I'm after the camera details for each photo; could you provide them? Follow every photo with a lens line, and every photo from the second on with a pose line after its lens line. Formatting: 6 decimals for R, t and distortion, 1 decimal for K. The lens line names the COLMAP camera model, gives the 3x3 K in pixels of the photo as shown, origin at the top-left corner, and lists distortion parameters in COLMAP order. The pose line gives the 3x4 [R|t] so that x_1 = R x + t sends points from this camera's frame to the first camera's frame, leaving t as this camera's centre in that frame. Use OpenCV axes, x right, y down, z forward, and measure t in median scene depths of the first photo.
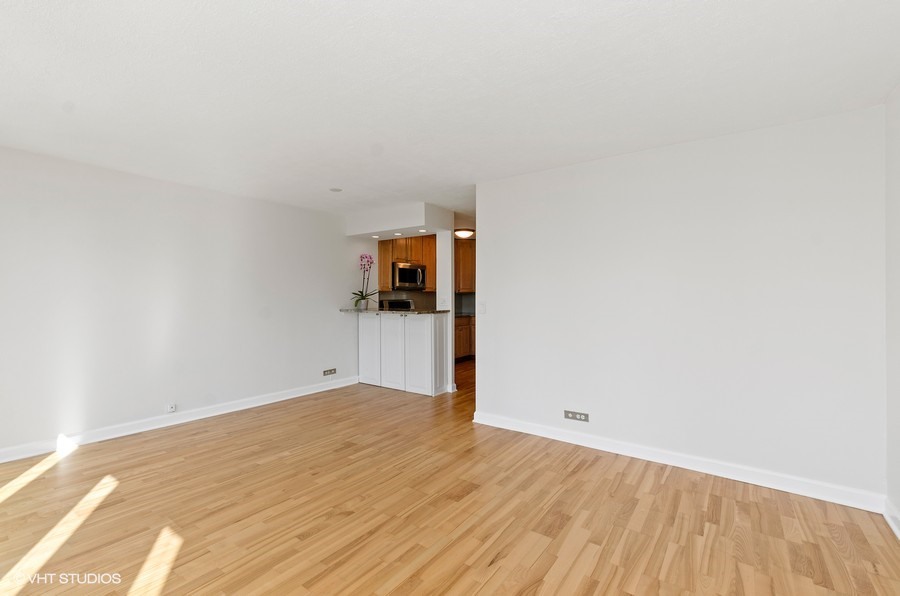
lens RADIAL K [[396.3, 0, 449.7], [0, 396.3, 300.1], [0, 0, 1]] dist [-0.000627, 0.001078]
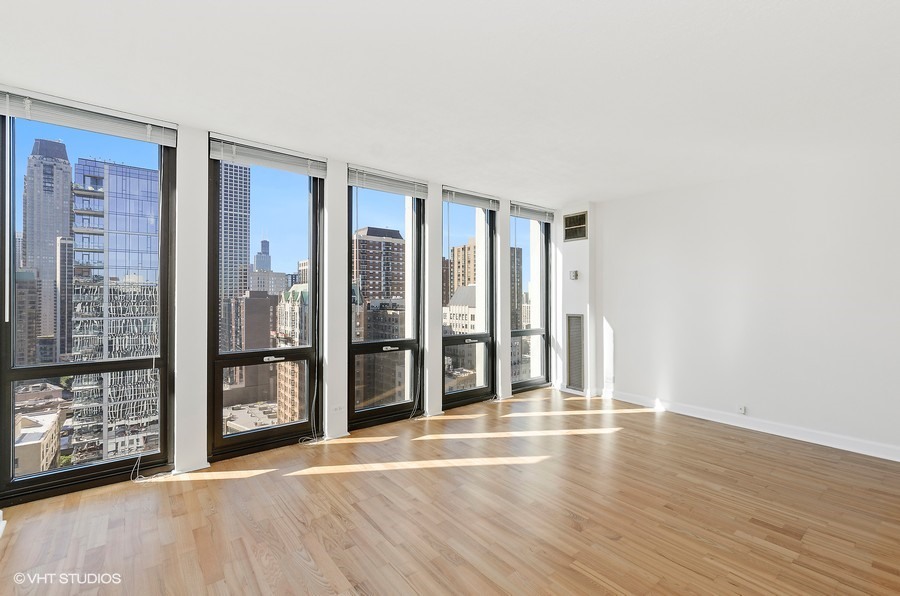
lens RADIAL K [[396.3, 0, 446.2], [0, 396.3, 294.6], [0, 0, 1]] dist [-0.000627, 0.001078]
pose [[-0.255879, -0.001303, -0.966708, 0.489822], [-0.010712, 0.999942, 0.001488, -0.002059], [0.966649, 0.010736, -0.255878, 0.639762]]
